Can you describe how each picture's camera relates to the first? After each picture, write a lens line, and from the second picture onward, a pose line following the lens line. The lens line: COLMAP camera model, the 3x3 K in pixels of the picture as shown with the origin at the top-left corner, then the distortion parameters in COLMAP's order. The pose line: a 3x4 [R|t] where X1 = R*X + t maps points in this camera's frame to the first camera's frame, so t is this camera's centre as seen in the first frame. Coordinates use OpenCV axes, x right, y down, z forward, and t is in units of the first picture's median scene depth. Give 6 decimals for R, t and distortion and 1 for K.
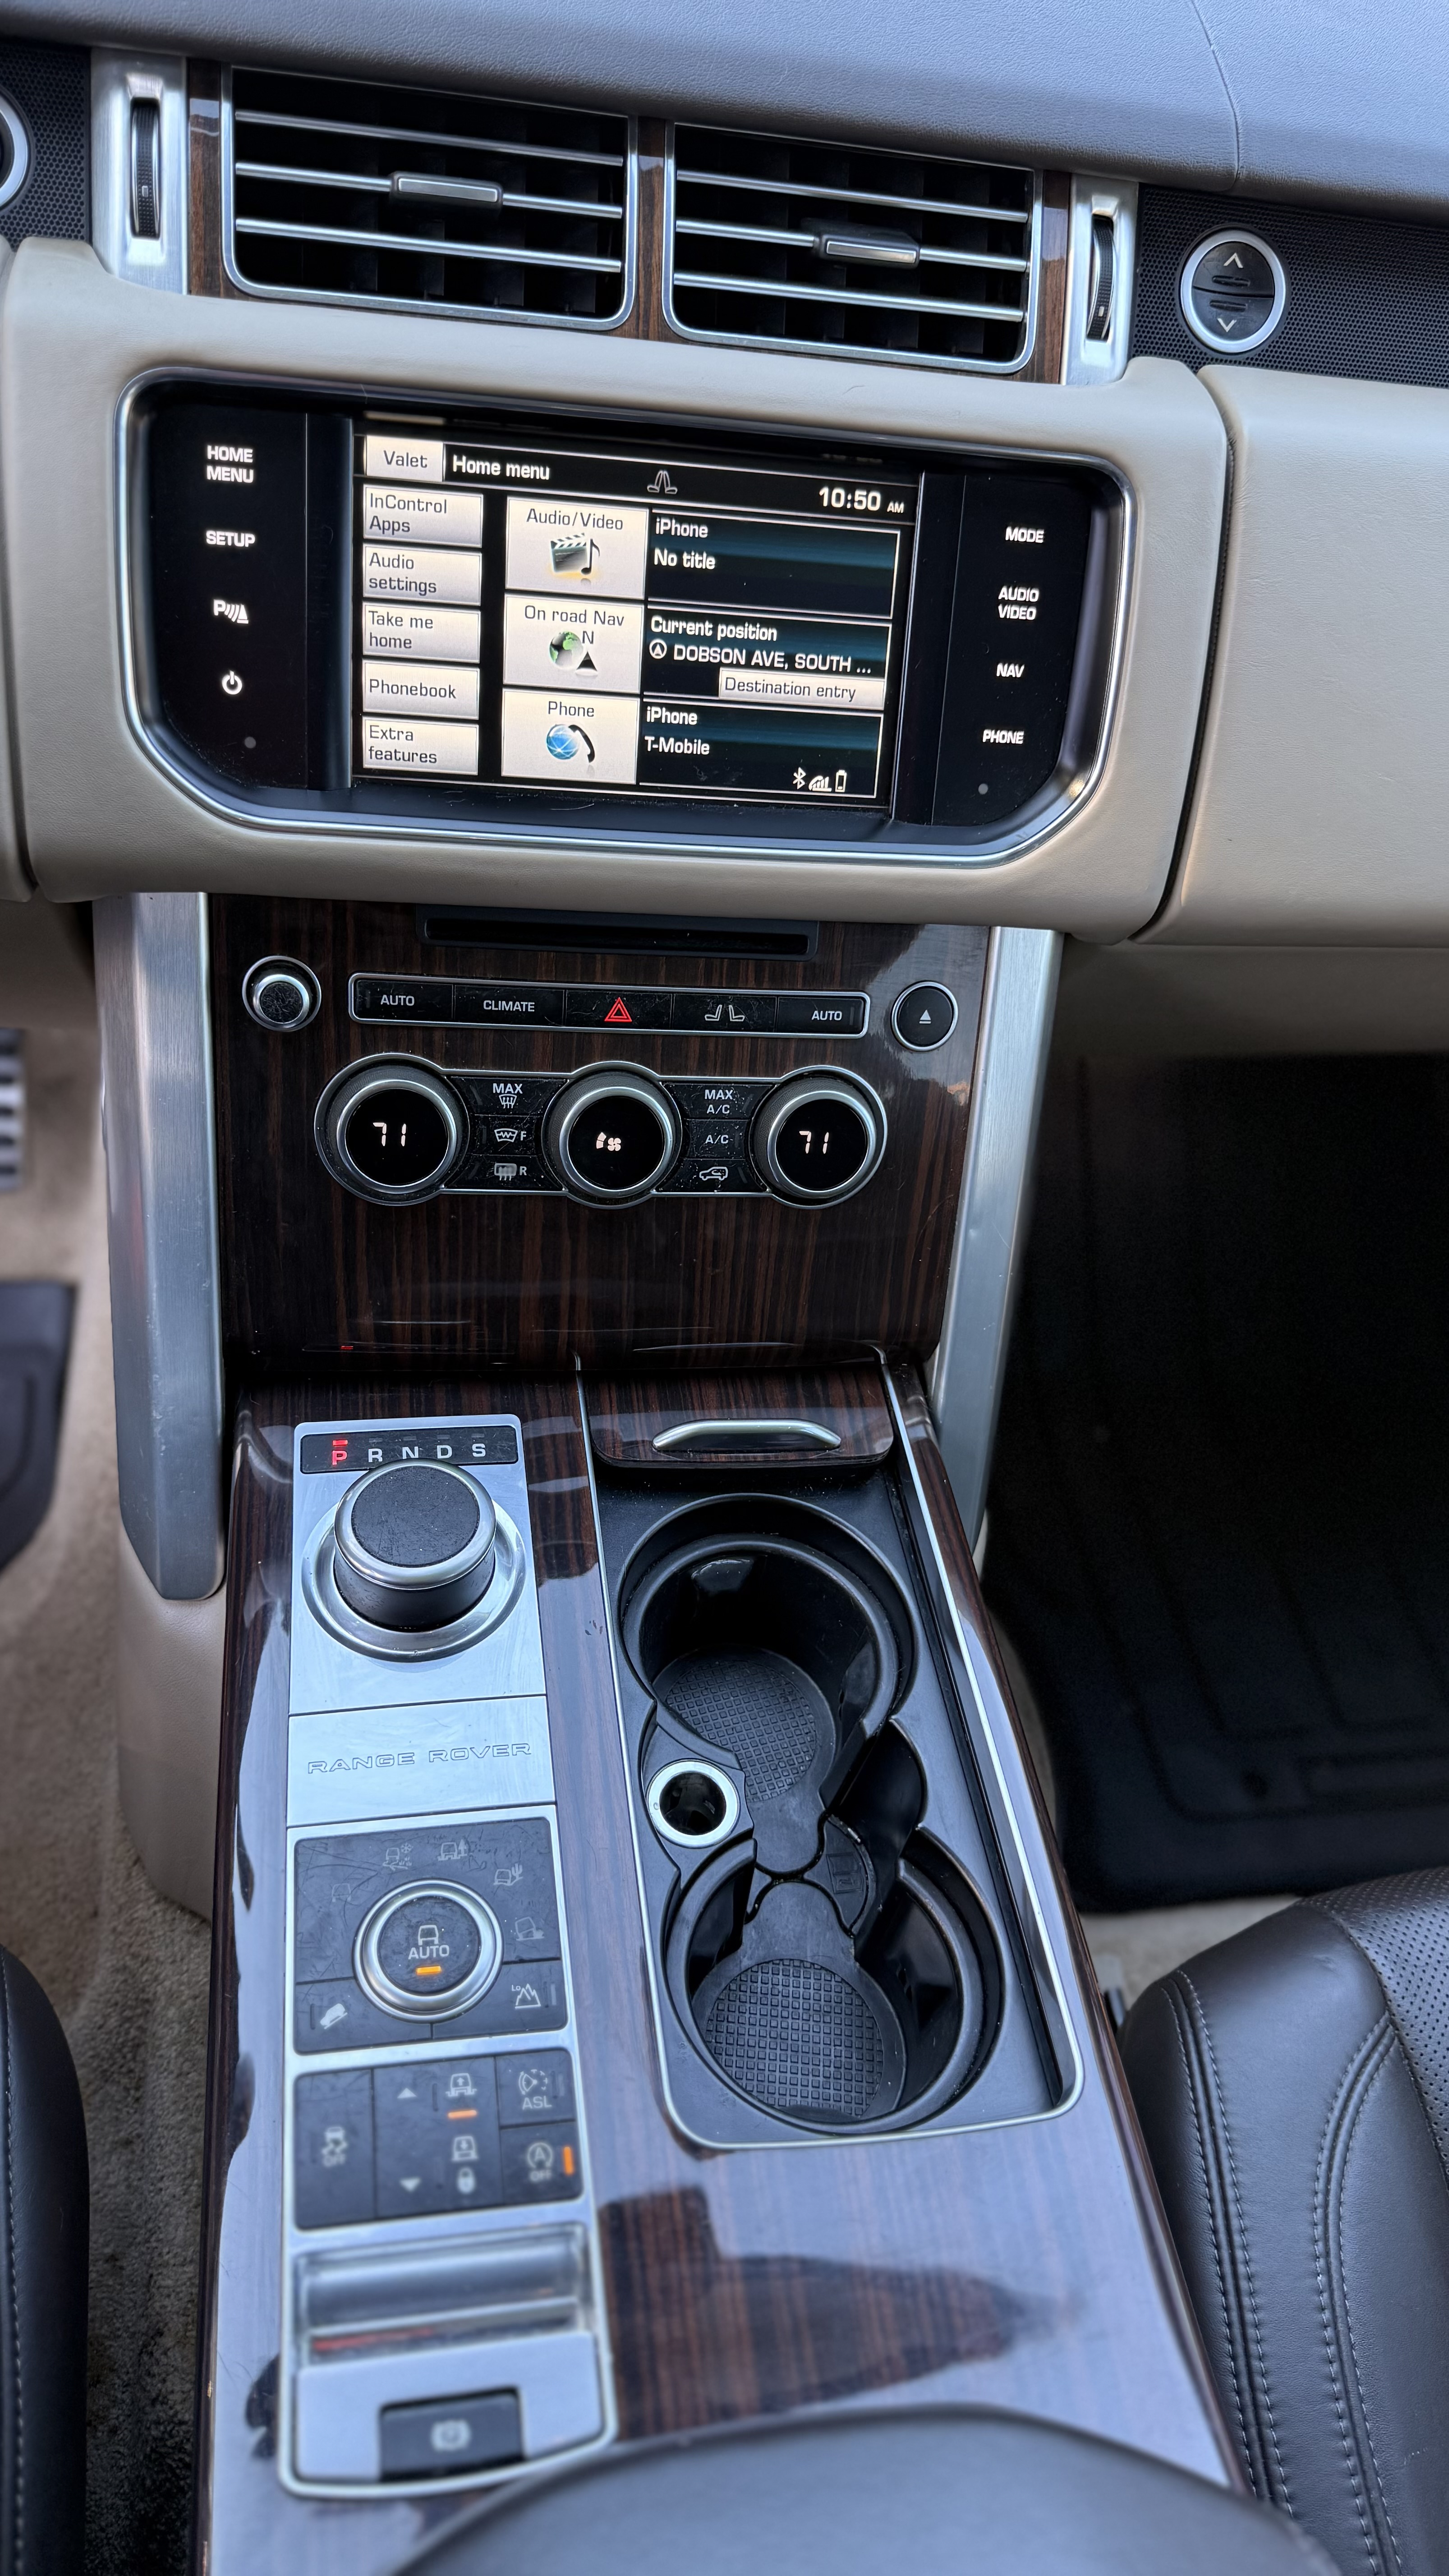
lens RADIAL K [[1620.6, 0, 724.5], [0, 1620.6, 1288.0], [0, 0, 1]] dist [0.004087, -0.059248]
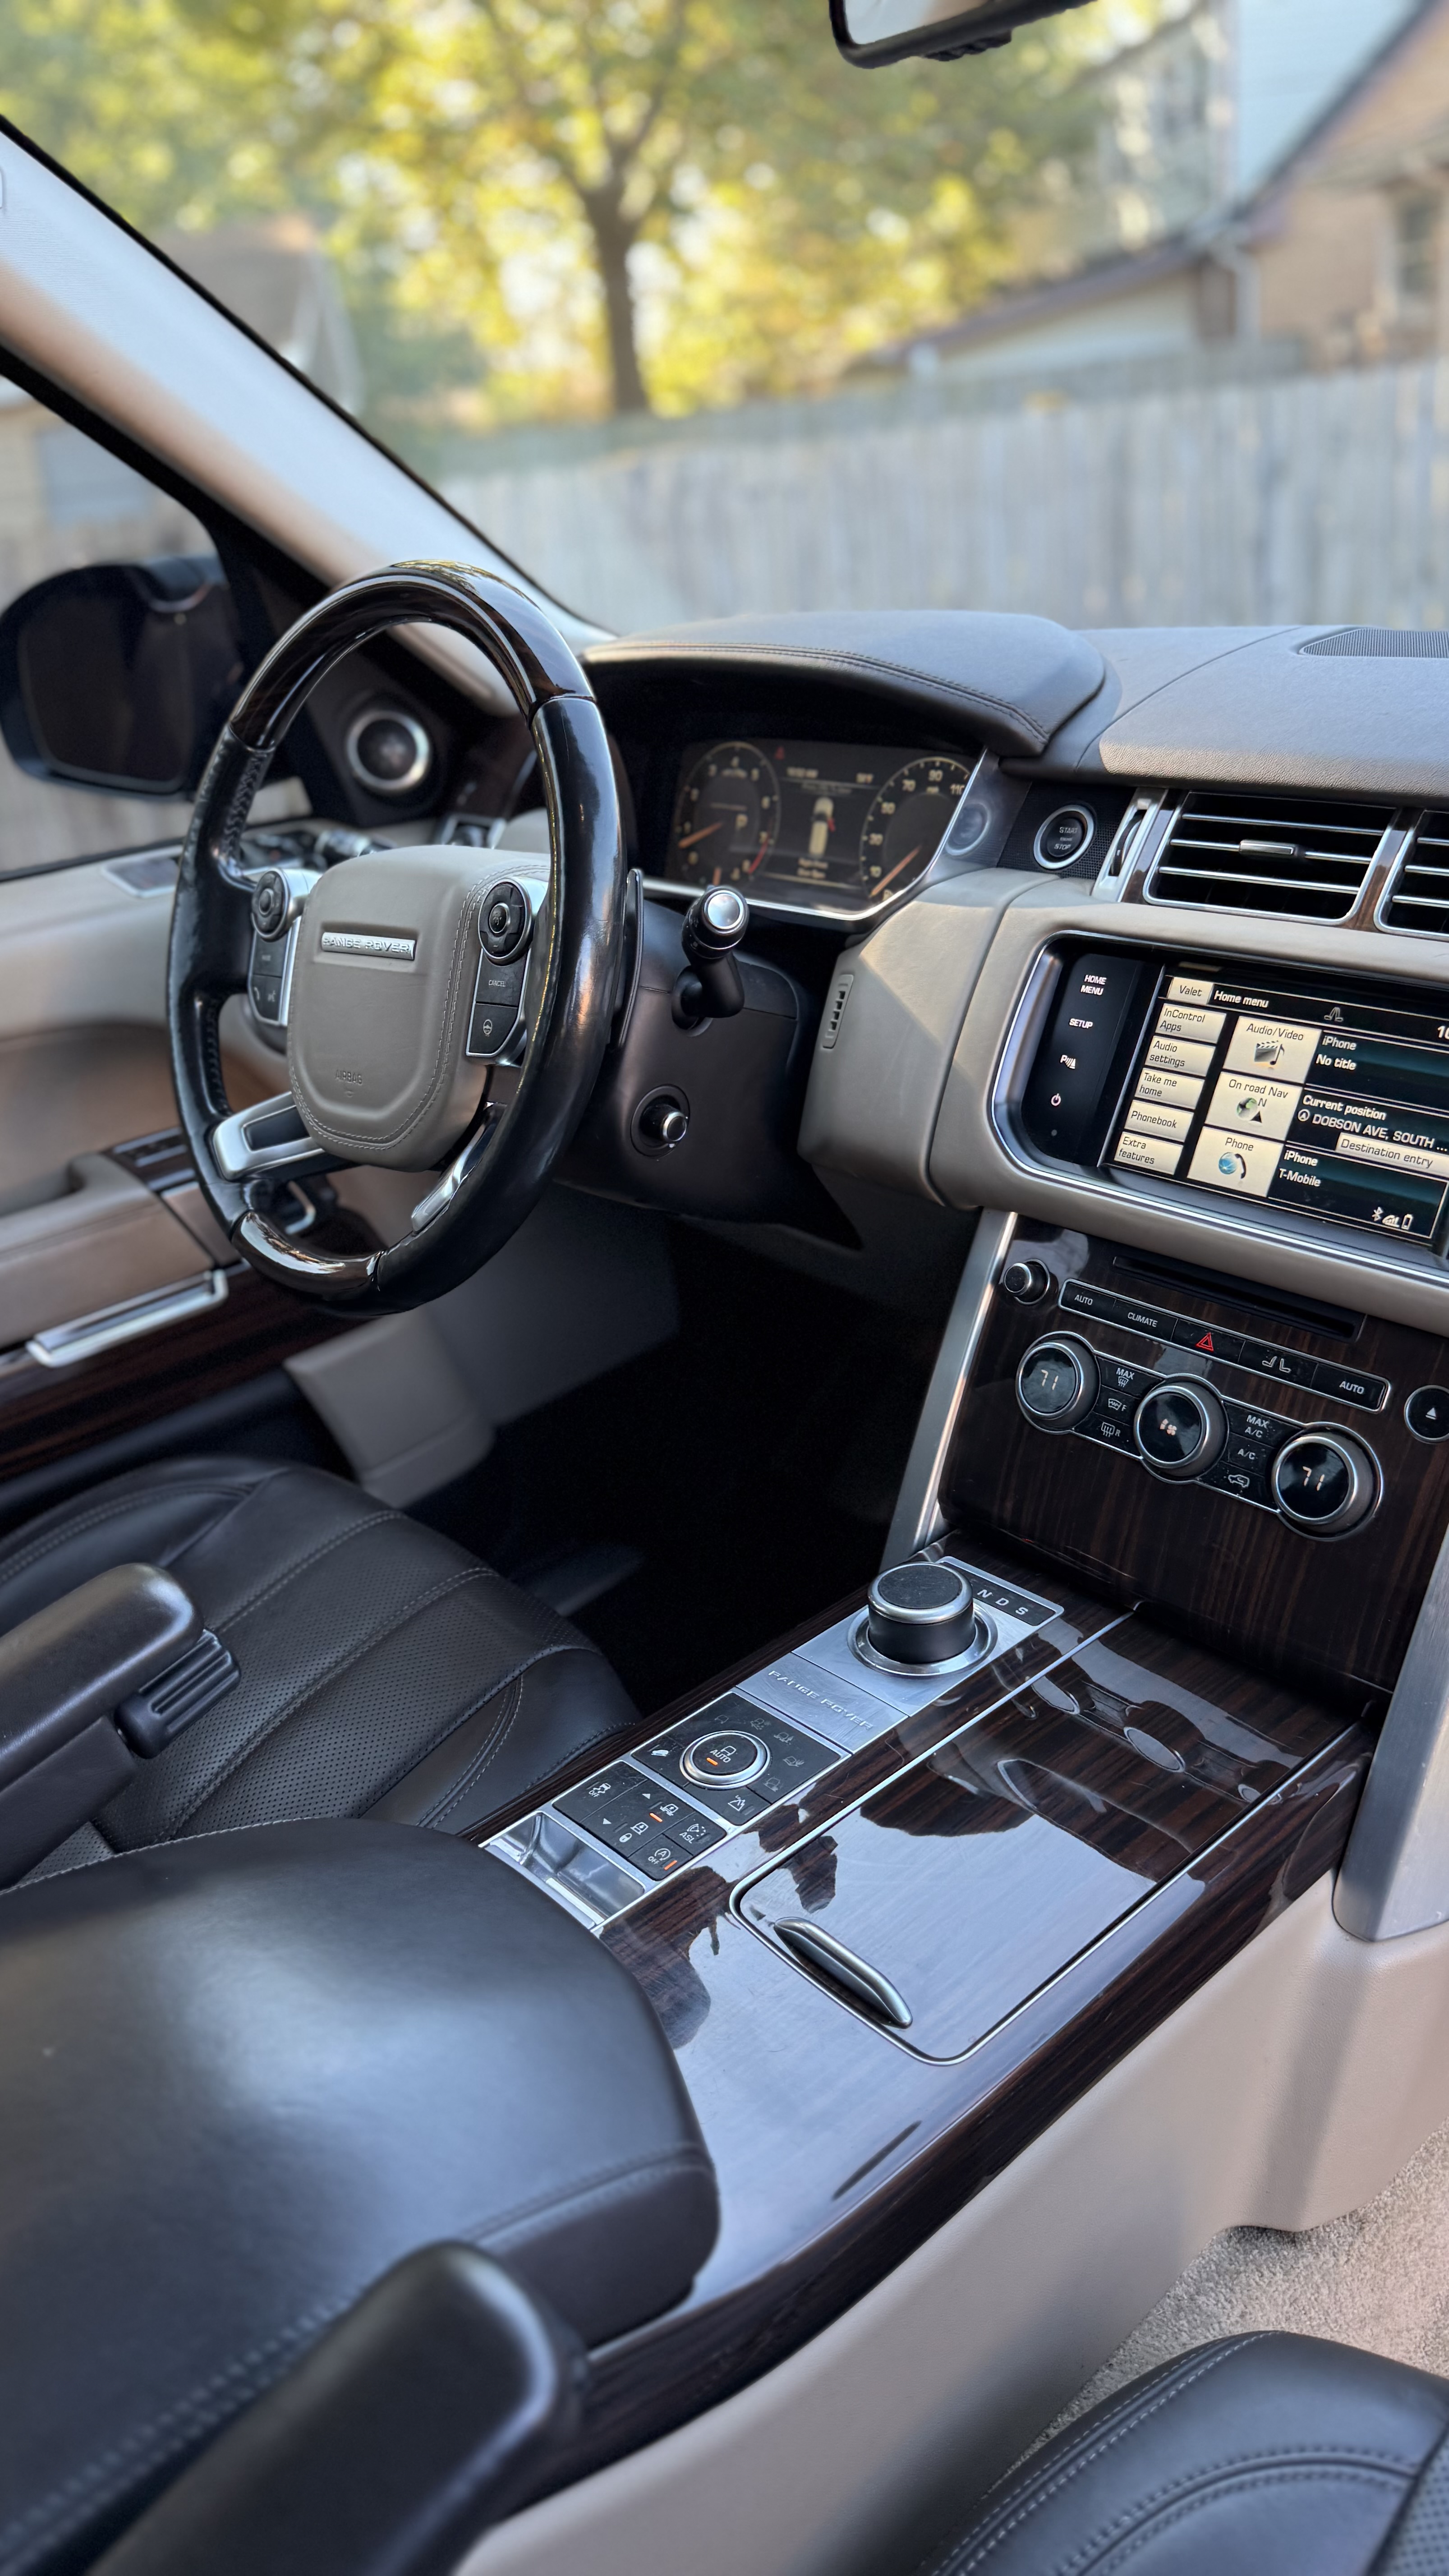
lens RADIAL K [[1620.6, 0, 724.5], [0, 1620.6, 1288.0], [0, 0, 1]] dist [0.004087, -0.059248]
pose [[0.582224, 0.183830, -0.791973, 0.853997], [-0.475840, 0.866888, -0.148597, 0.211883], [0.659236, 0.463369, 0.592197, -0.145707]]
